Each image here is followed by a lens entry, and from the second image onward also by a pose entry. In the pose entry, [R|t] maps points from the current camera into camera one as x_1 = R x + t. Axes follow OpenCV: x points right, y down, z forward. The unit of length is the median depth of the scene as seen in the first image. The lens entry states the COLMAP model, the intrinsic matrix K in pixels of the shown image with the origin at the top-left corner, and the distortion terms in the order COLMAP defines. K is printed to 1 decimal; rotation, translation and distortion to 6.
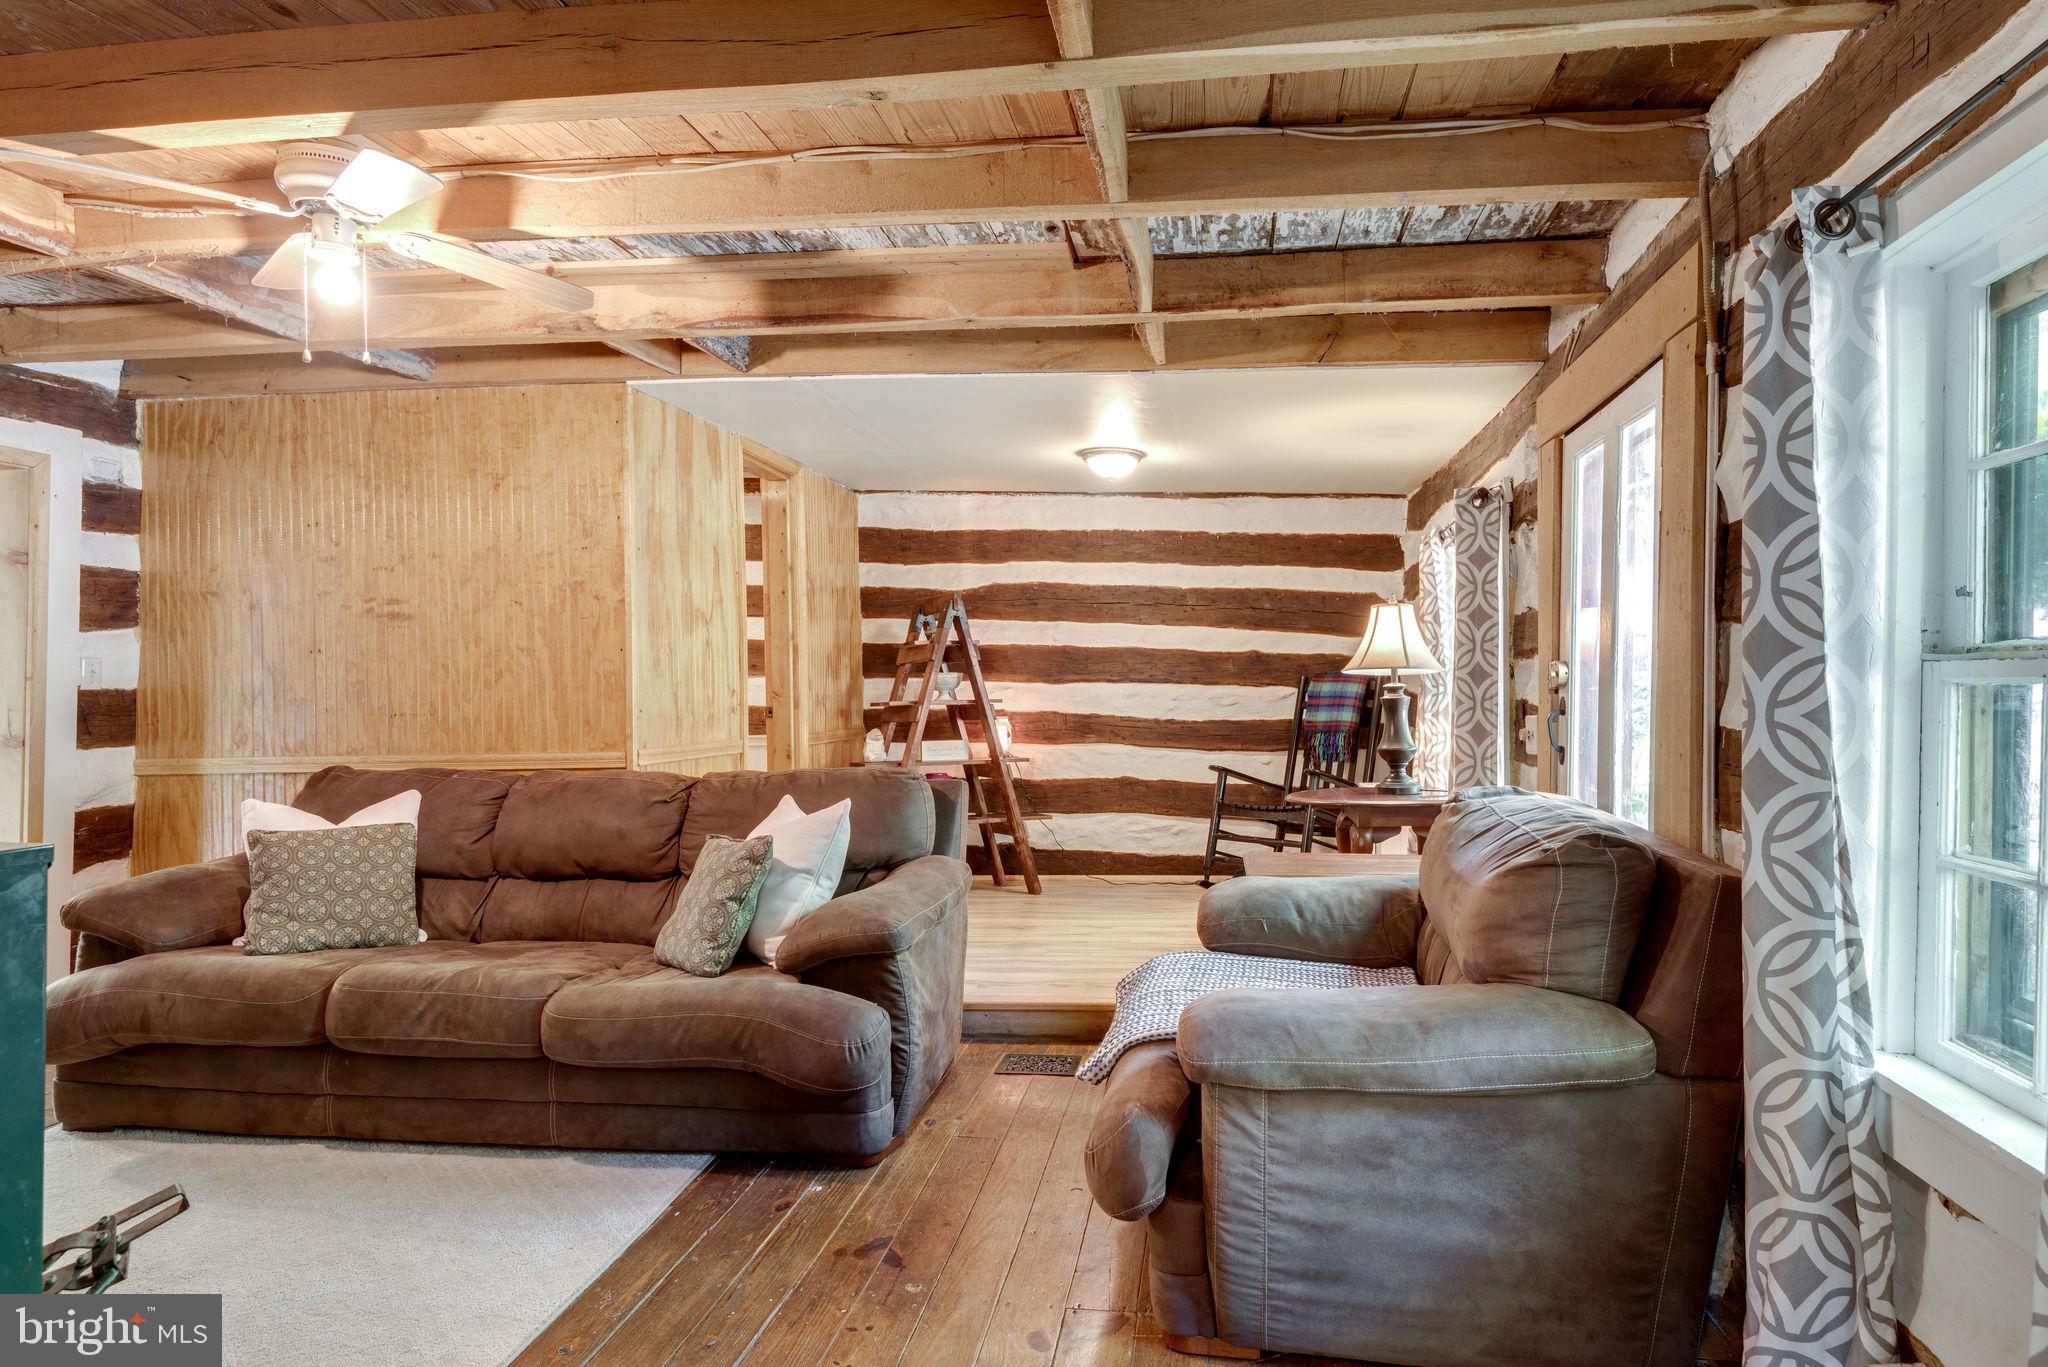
lens RADIAL K [[1080.4, 0, 1052.7], [0, 1080.4, 688.5], [0, 0, 1]] dist [0.028855, -0.016337]
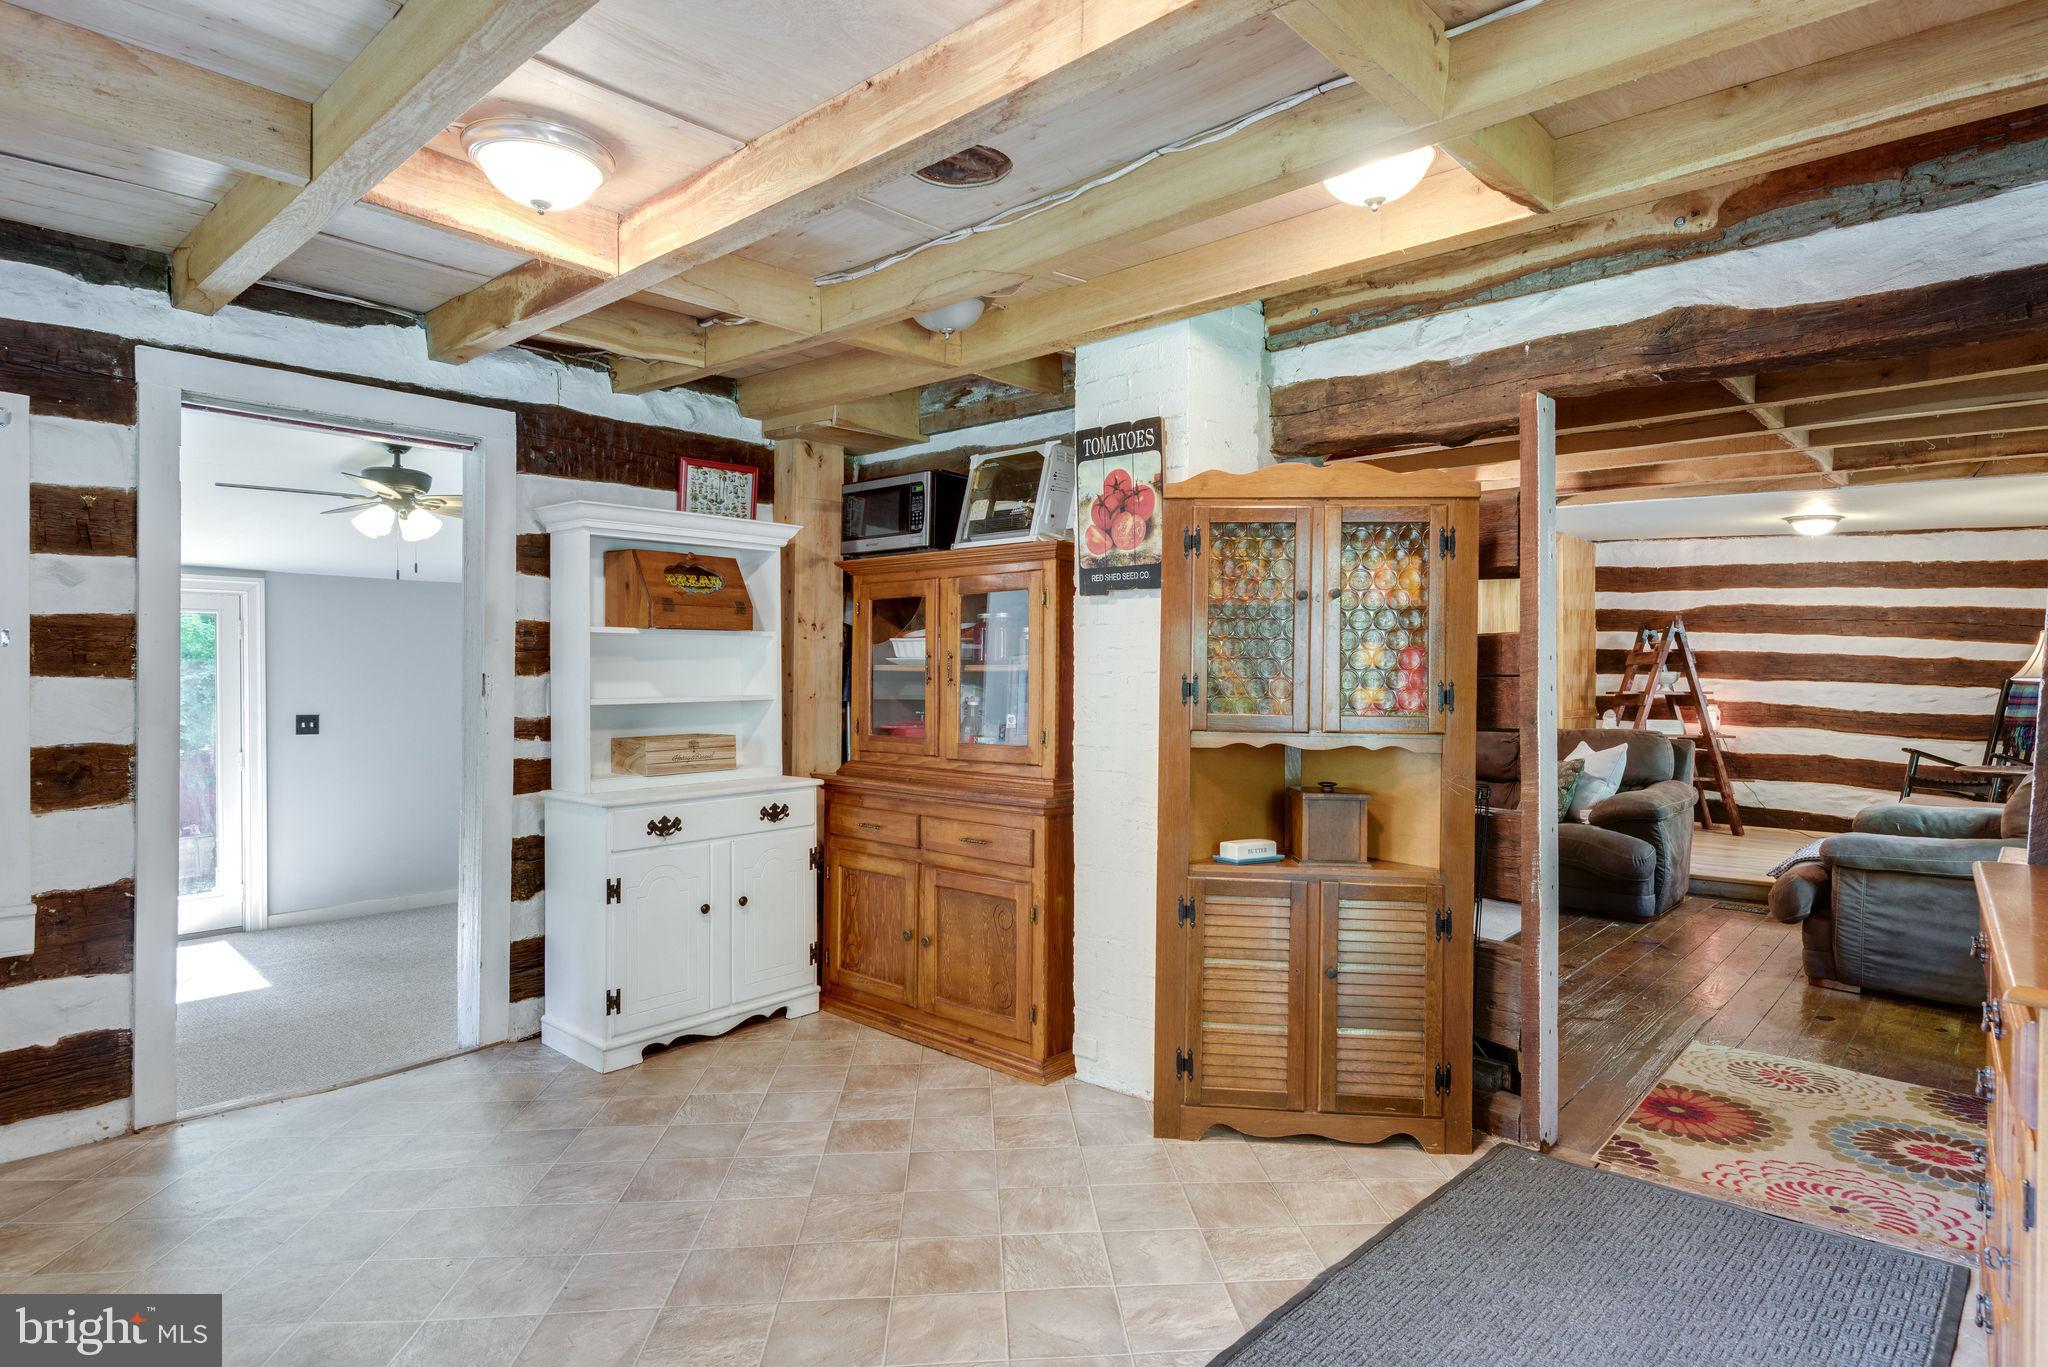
lens RADIAL K [[1131.3, 0, 1041.7], [0, 1131.3, 678.2], [0, 0, 1]] dist [0.028133, -0.010860]
pose [[0.846249, 0.022078, -0.532330, 0.002475], [-0.017969, 0.999755, 0.012898, -0.012632], [0.532485, -0.001349, 0.846439, -0.808731]]
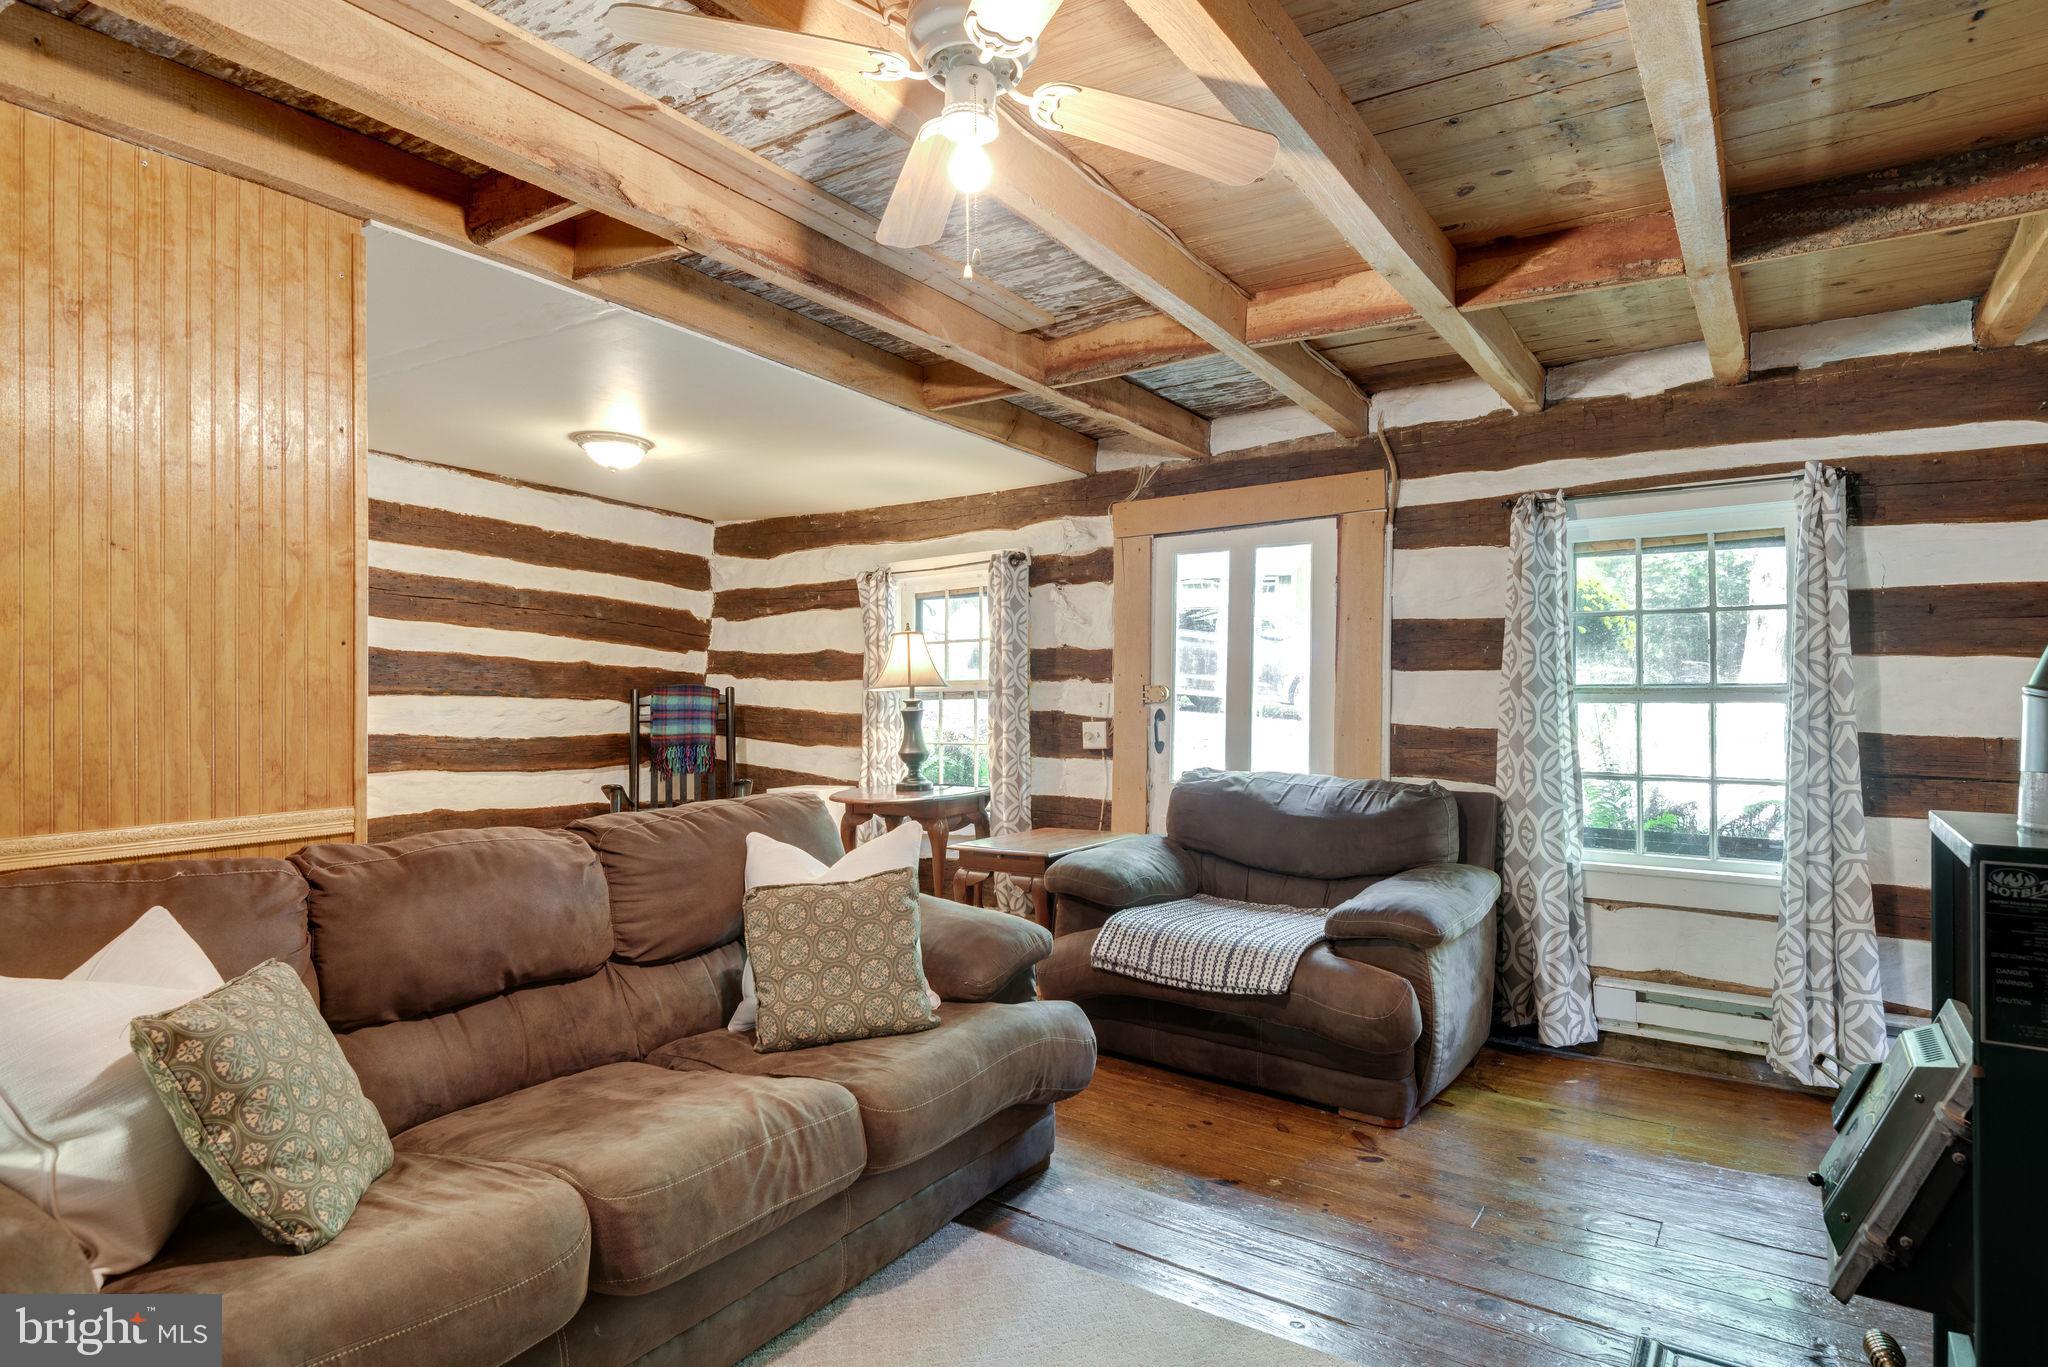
lens RADIAL K [[1080.4, 0, 1027.7], [0, 1080.4, 687.0], [0, 0, 1]] dist [0.028855, -0.016337]
pose [[0.467946, 0.010372, 0.883696, -0.582274], [0.000420, 0.999928, -0.011959, -0.002238], [-0.883757, 0.005967, 0.467909, 0.278647]]
